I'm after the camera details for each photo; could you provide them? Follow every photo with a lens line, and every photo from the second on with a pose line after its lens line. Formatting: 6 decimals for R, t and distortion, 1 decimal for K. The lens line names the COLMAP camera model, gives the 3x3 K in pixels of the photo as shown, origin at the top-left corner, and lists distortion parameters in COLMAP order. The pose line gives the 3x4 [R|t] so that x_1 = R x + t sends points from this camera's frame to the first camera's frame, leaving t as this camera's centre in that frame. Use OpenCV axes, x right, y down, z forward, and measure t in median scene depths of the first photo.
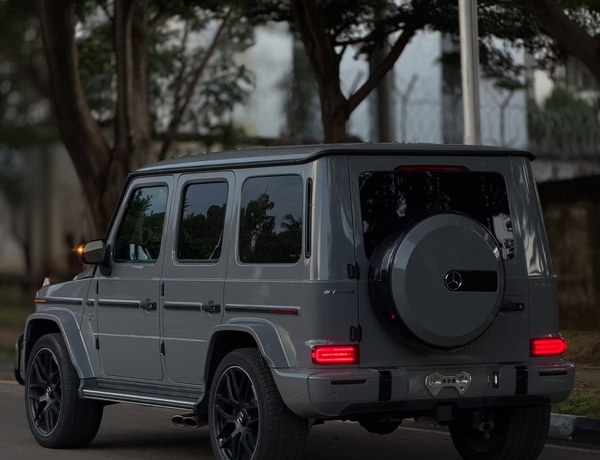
lens RADIAL K [[2325.2, 0, 300.0], [0, 2325.2, 230.0], [0, 0, 1]] dist [0.417771, -0.326975]
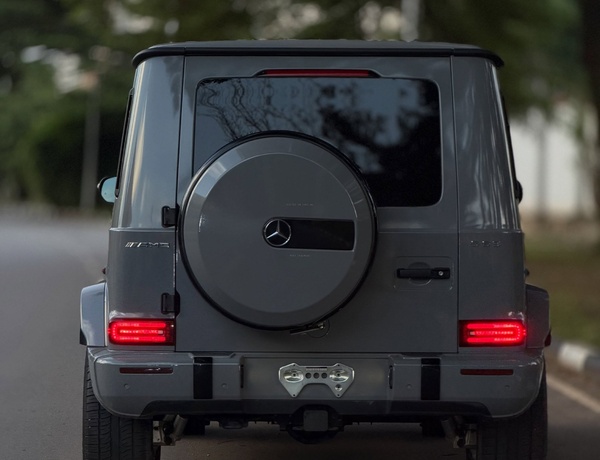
lens RADIAL K [[2325.2, 0, 300.0], [0, 2325.2, 230.0], [0, 0, 1]] dist [0.417771, -0.326975]
pose [[0.875246, 0.022142, -0.483171, 0.411077], [-0.012629, 0.999657, 0.022934, 0.004912], [0.483513, -0.013970, 0.875226, 0.395658]]
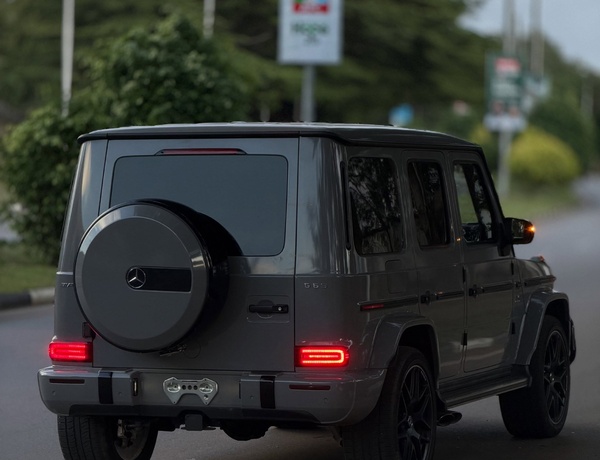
lens RADIAL K [[2325.2, 0, 300.0], [0, 2325.2, 230.0], [0, 0, 1]] dist [0.417771, -0.326975]
pose [[0.659680, 0.022987, -0.751195, 0.796671], [-0.000961, 0.999557, 0.029743, -0.024240], [0.751546, -0.018899, 0.659410, 0.449880]]
